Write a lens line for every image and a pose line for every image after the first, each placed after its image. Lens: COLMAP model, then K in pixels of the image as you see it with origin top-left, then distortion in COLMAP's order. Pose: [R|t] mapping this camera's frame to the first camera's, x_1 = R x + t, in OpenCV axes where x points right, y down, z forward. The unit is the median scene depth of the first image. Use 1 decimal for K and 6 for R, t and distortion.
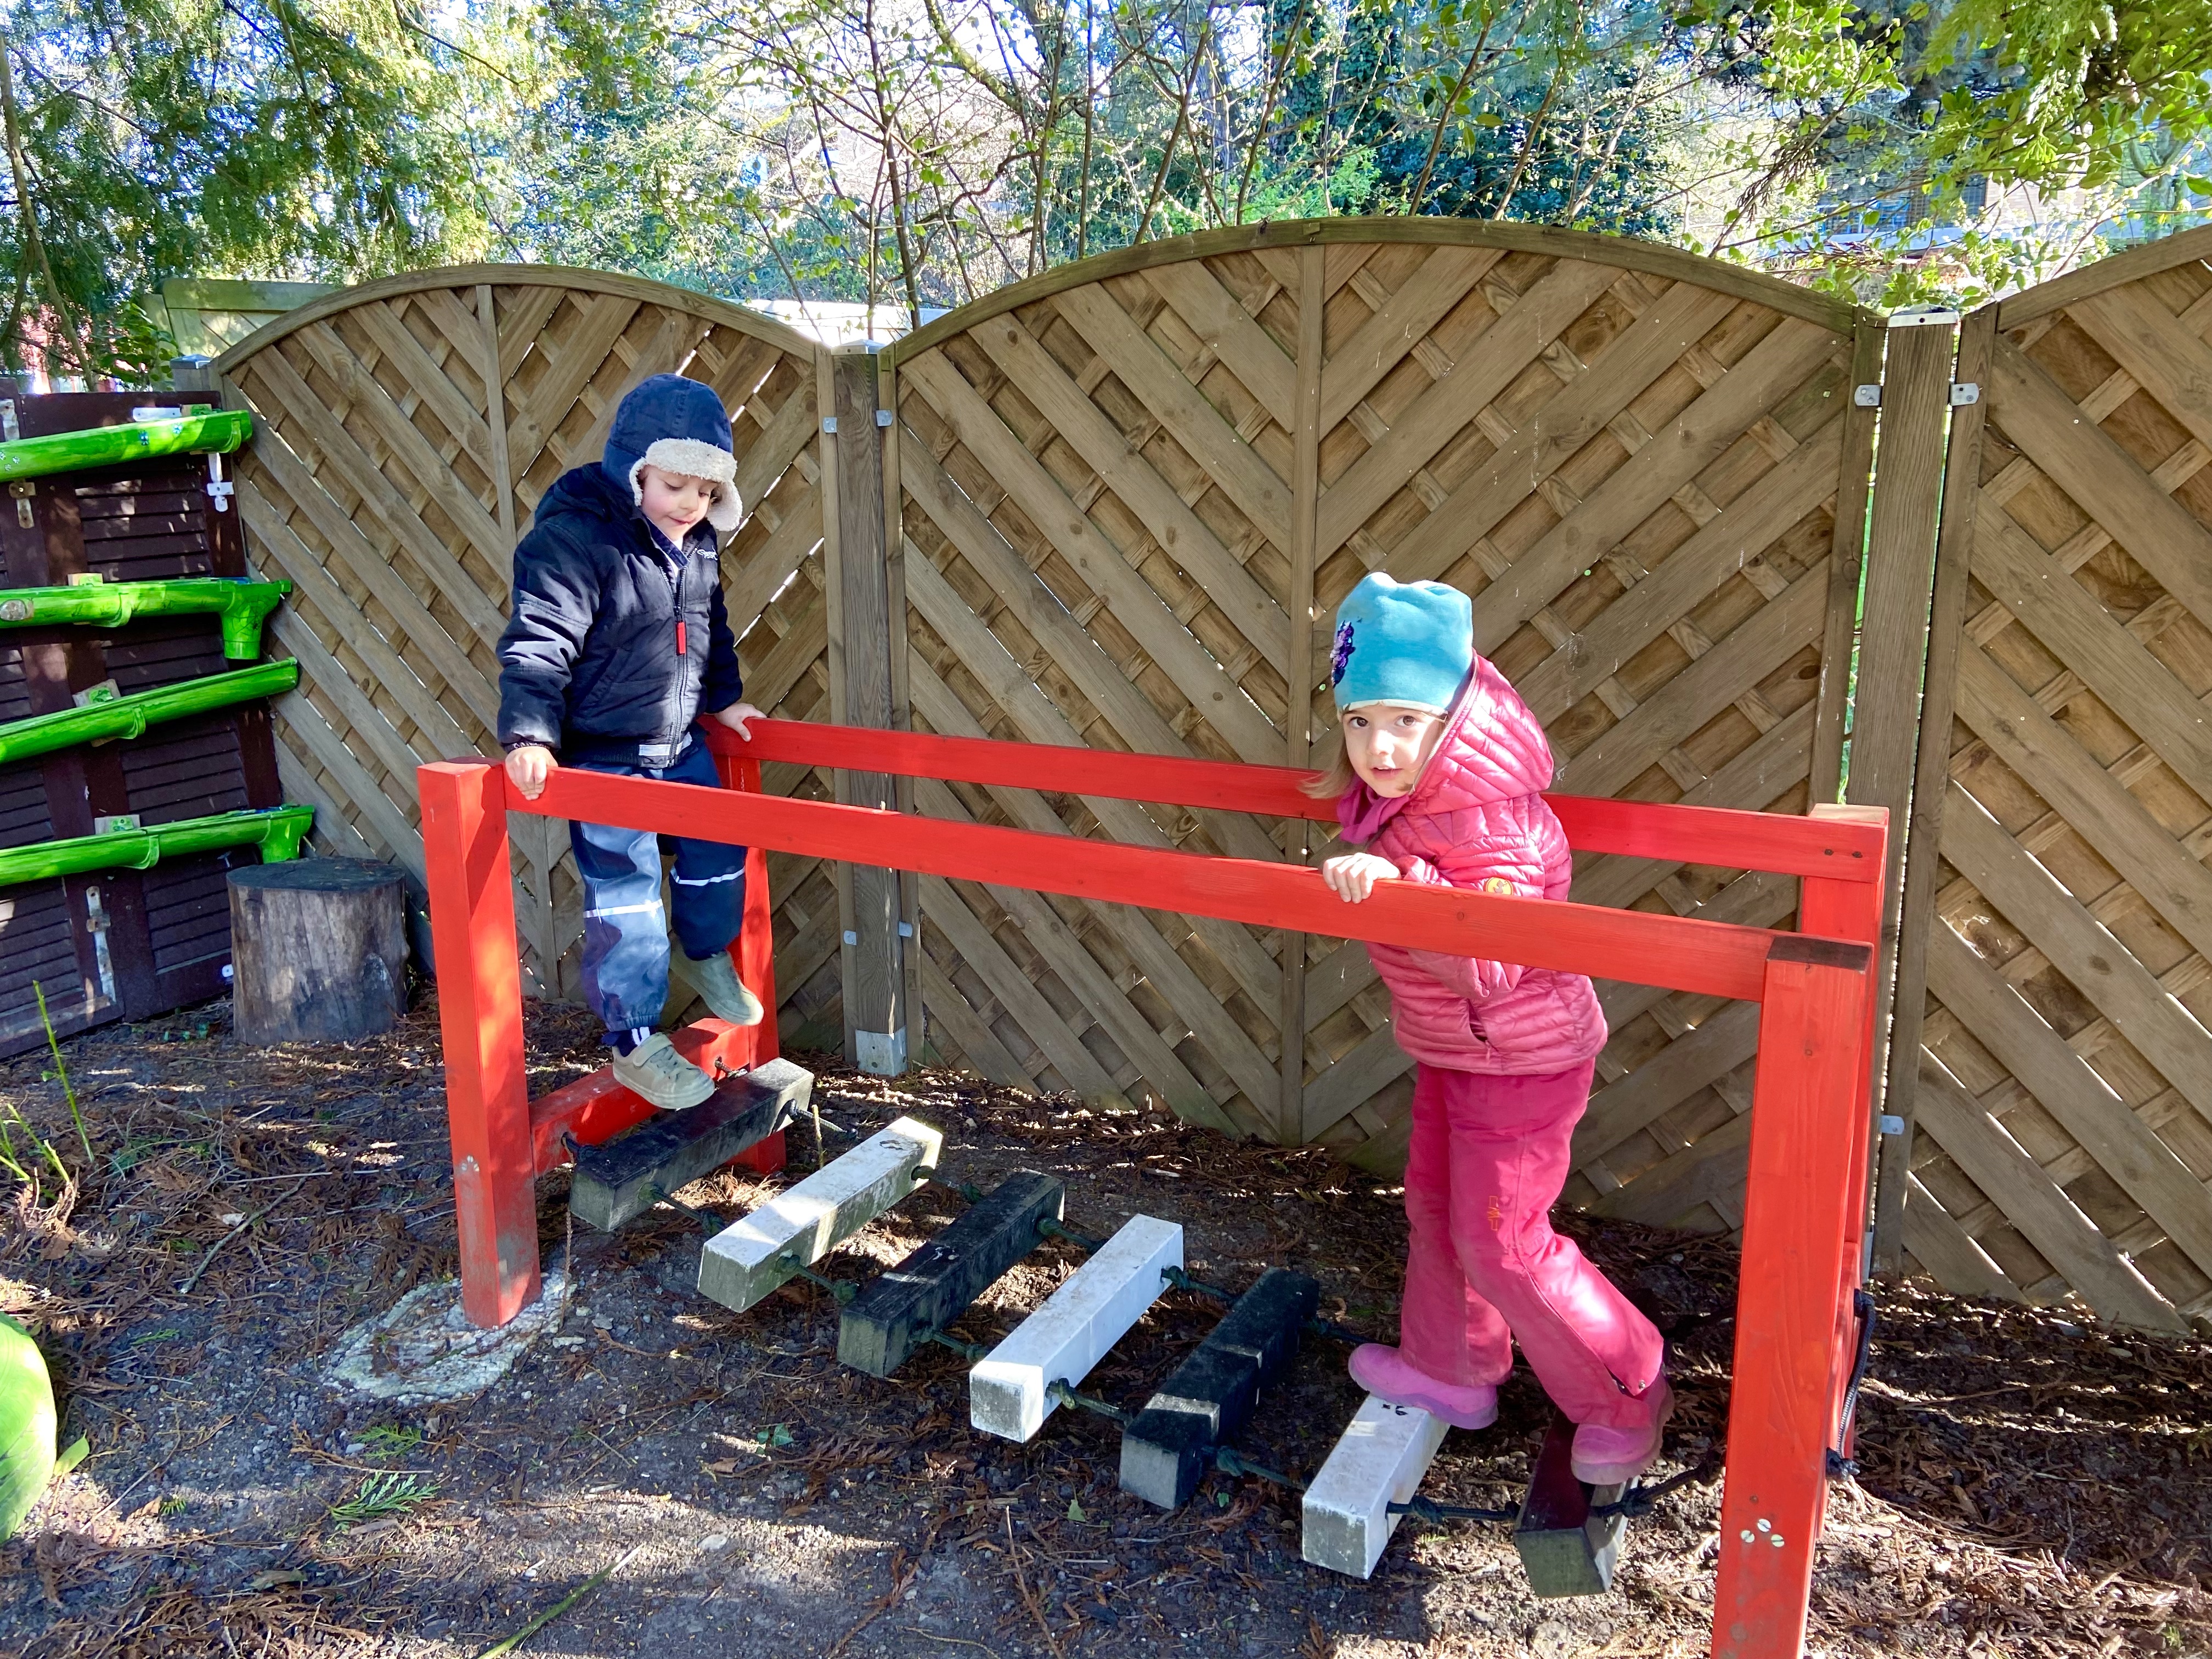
lens RADIAL K [[1714.1, 0, 1106.0], [0, 1714.1, 829.5], [0, 0, 1]] dist [0.139973, -0.202240]
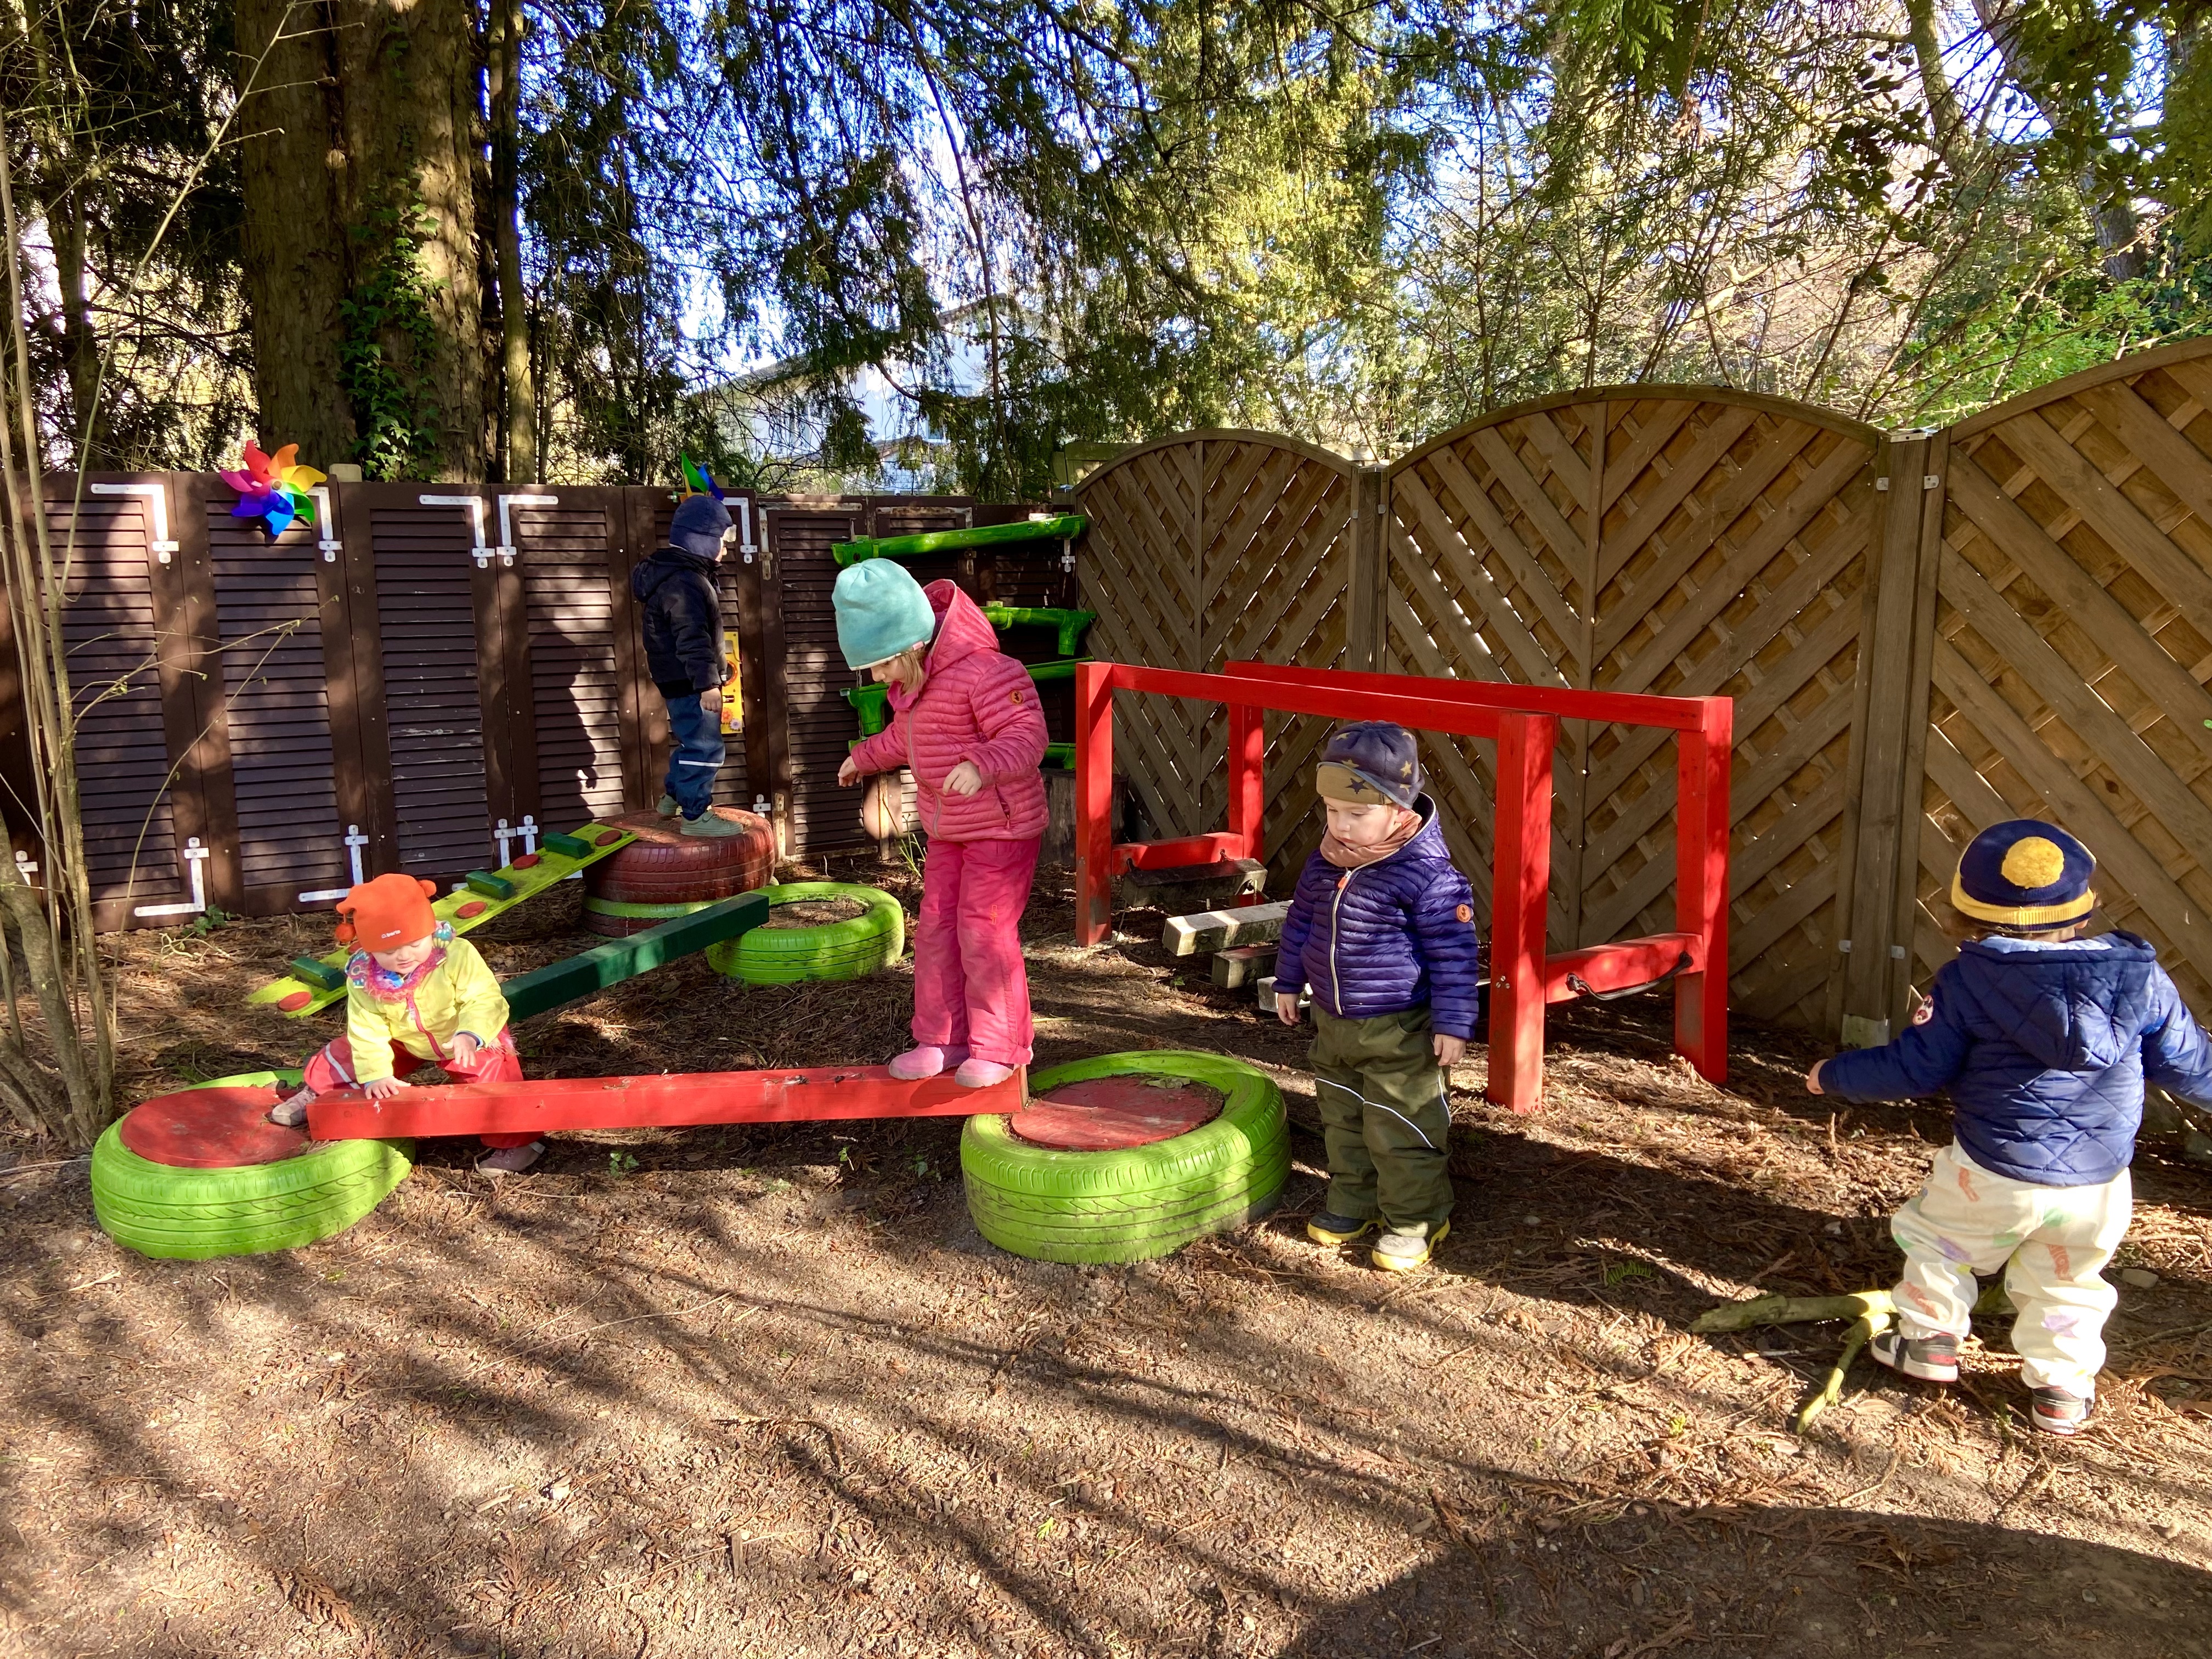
lens RADIAL K [[1714.1, 0, 1106.0], [0, 1714.1, 829.5], [0, 0, 1]] dist [0.139973, -0.202240]
pose [[0.868254, 0.086966, -0.488438, 0.584158], [-0.123768, 0.991357, -0.043500, 0.214257], [0.480433, 0.098222, 0.871514, -0.680661]]
